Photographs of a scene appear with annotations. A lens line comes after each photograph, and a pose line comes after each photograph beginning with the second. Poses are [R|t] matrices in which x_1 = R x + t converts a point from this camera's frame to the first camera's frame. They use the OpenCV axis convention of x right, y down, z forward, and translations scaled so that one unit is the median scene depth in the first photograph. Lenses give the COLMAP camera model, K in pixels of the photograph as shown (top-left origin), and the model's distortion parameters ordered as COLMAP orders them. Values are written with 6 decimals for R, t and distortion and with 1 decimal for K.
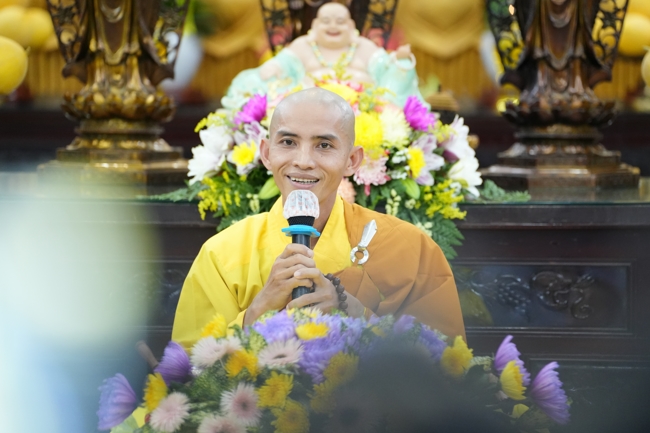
lens RADIAL K [[2790.0, 0, 325.0], [0, 2790.0, 216.5], [0, 0, 1]] dist [2.548066, 2.599052]
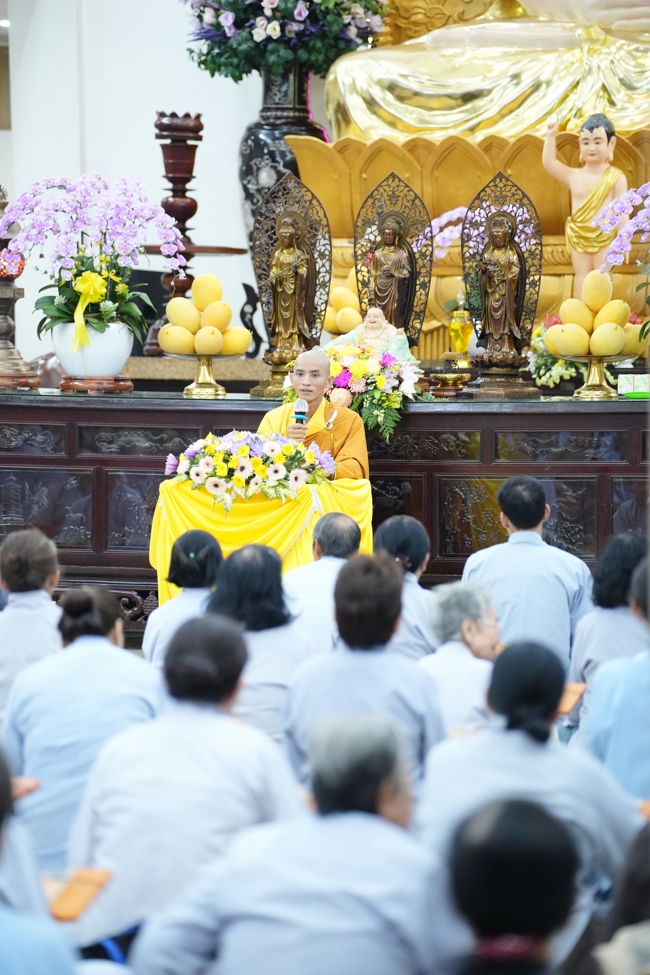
lens RADIAL K [[4185.0, 0, 325.0], [0, 4185.0, 487.5], [0, 0, 1]] dist [2.548066, 2.599052]
pose [[0.953476, 0.007299, -0.301379, 0.952967], [-0.013251, 0.999755, -0.017707, 0.117939], [0.301176, 0.020877, 0.953340, -2.062307]]
